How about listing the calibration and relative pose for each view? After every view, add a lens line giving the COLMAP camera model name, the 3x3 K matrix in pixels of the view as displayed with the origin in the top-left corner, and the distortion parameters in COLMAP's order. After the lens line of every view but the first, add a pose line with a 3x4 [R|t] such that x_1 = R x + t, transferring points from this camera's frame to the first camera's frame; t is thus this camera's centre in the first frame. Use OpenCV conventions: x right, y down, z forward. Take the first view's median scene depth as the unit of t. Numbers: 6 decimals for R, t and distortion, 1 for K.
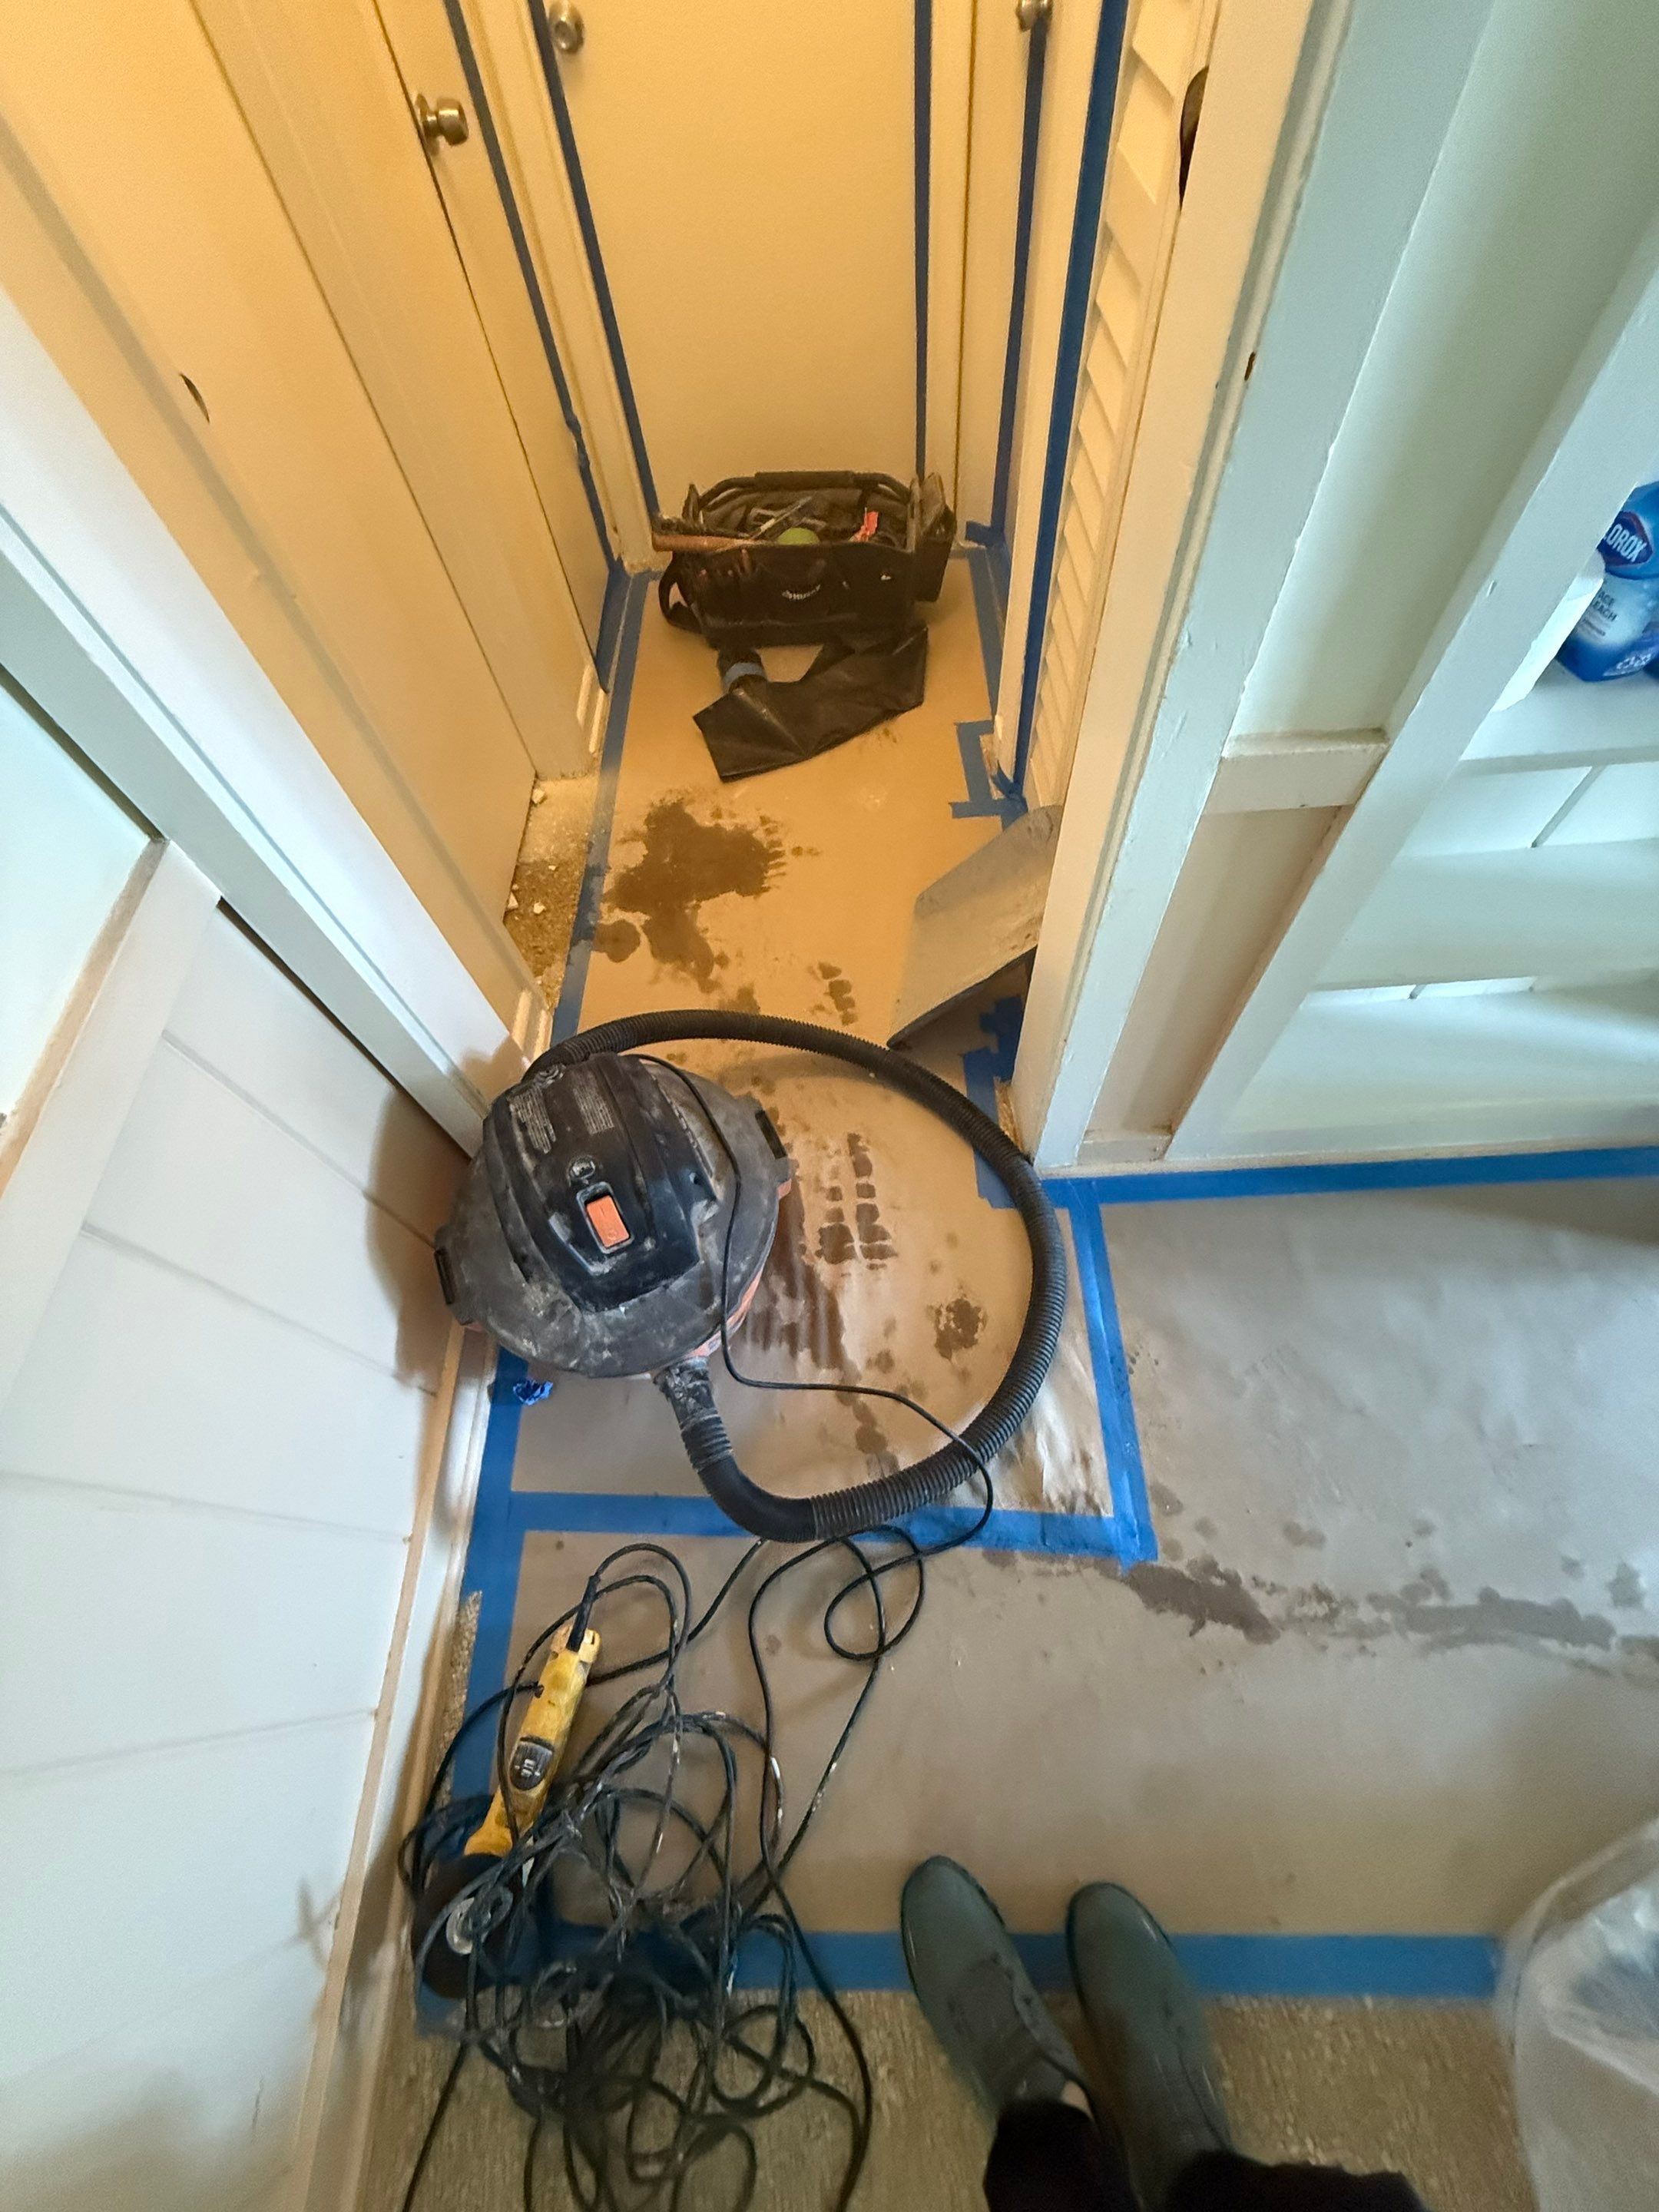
lens RADIAL K [[874.3, 0, 831.3], [0, 874.3, 1099.5], [0, 0, 1]] dist [-0.001850, 0.000727]
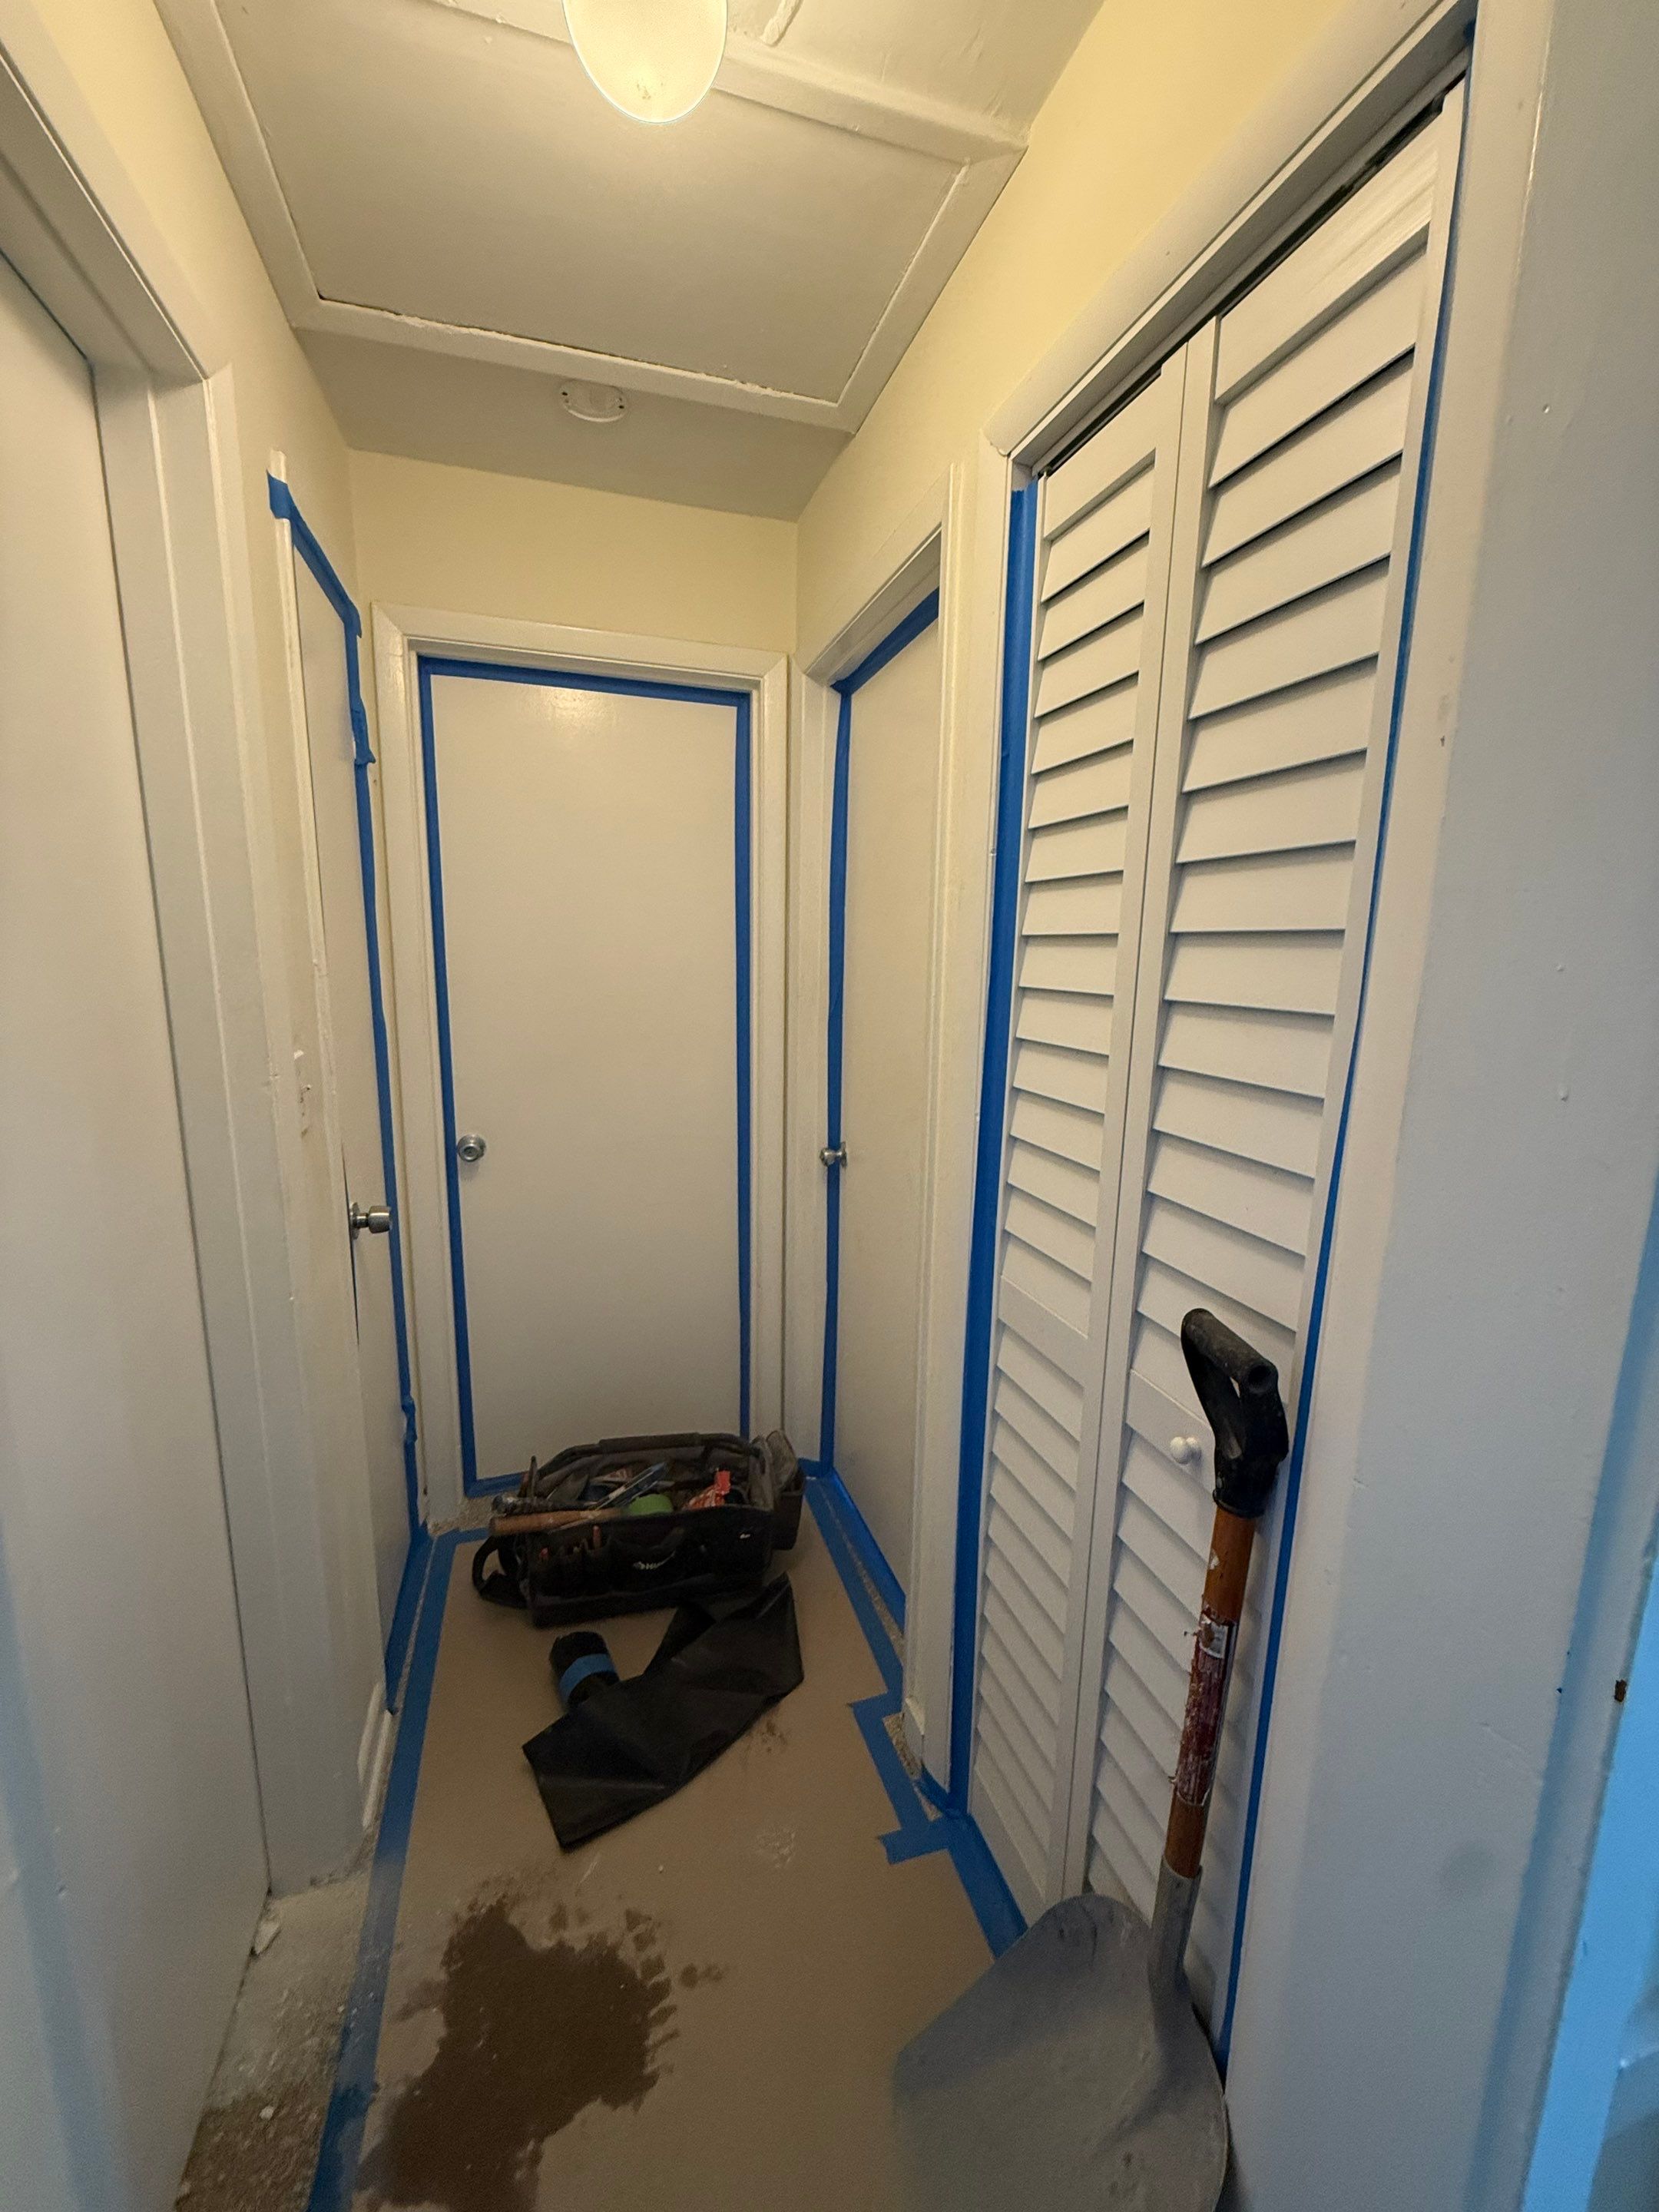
lens RADIAL K [[874.3, 0, 828.8], [0, 874.3, 1100.7], [0, 0, 1]] dist [-0.001850, 0.000727]
pose [[0.955710, 0.044153, 0.290980, -0.152382], [0.195317, 0.644435, -0.739293, -0.187035], [-0.220160, 0.763383, 0.607269, 0.041701]]
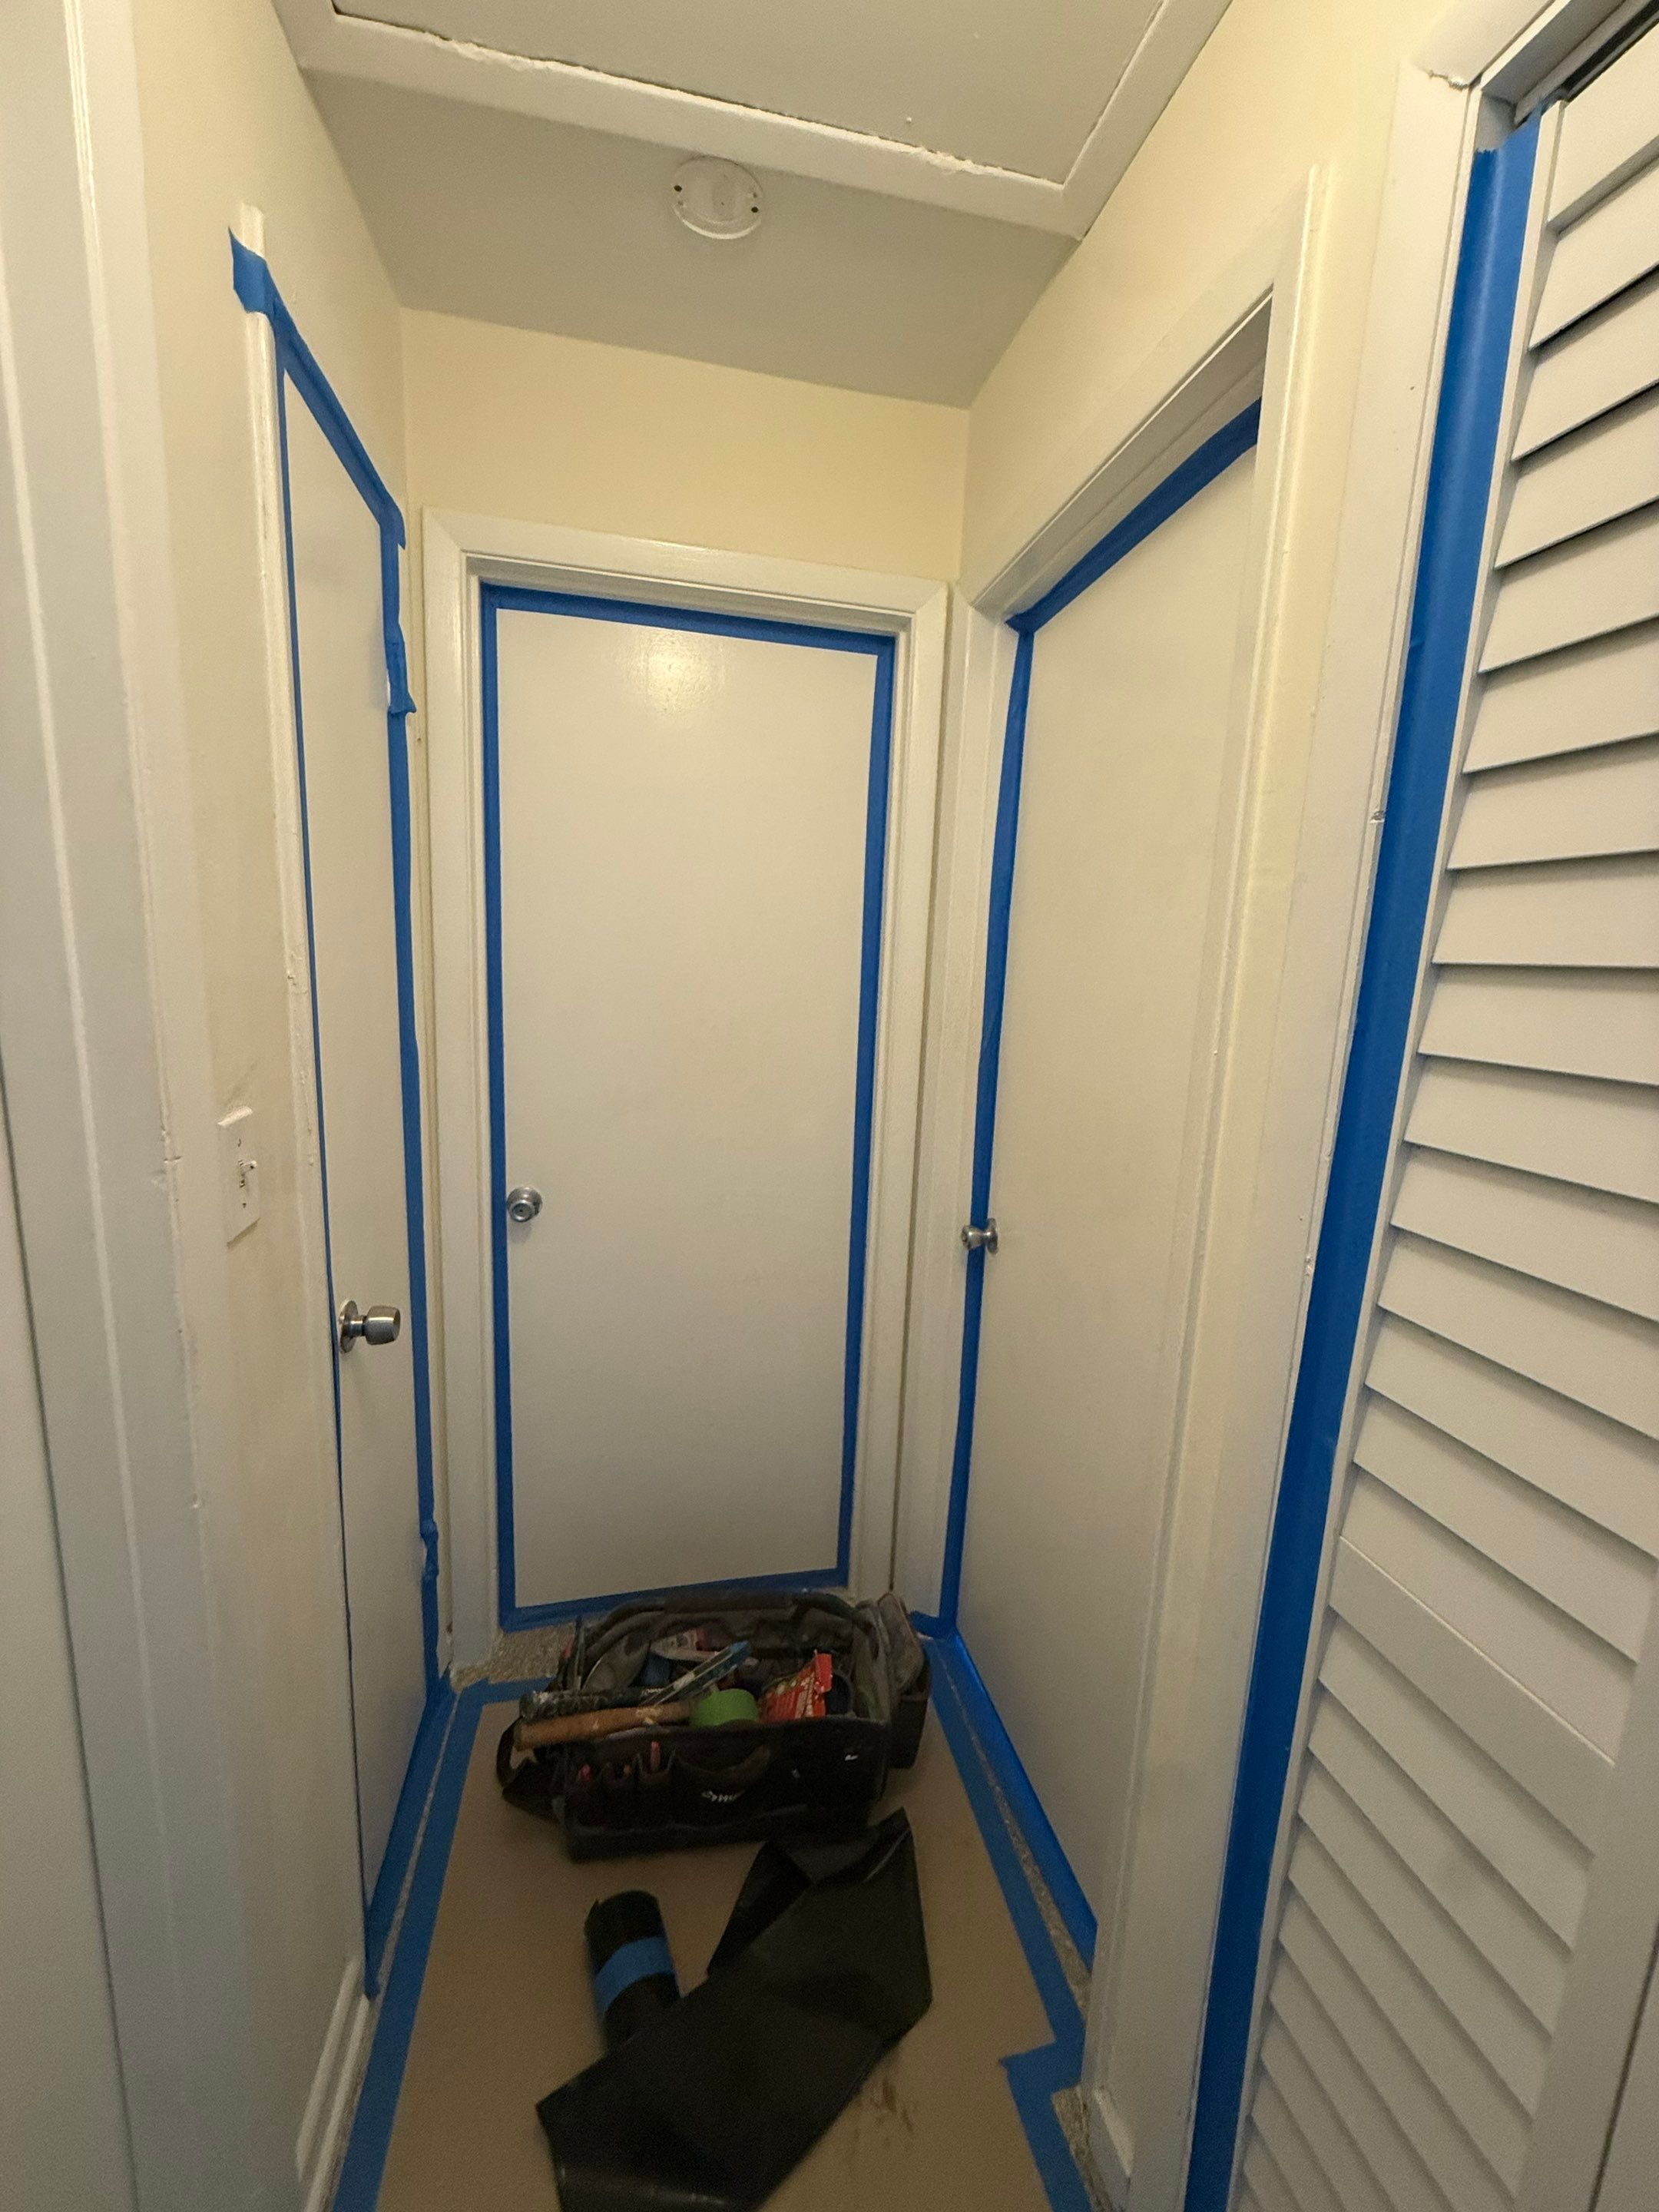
lens RADIAL K [[874.3, 0, 831.3], [0, 874.3, 1102.3], [0, 0, 1]] dist [-0.001850, 0.000727]
pose [[0.974827, 0.085506, 0.205914, -0.147890], [0.103818, 0.643236, -0.758597, -0.416566], [-0.197316, 0.760879, 0.618167, 0.171062]]
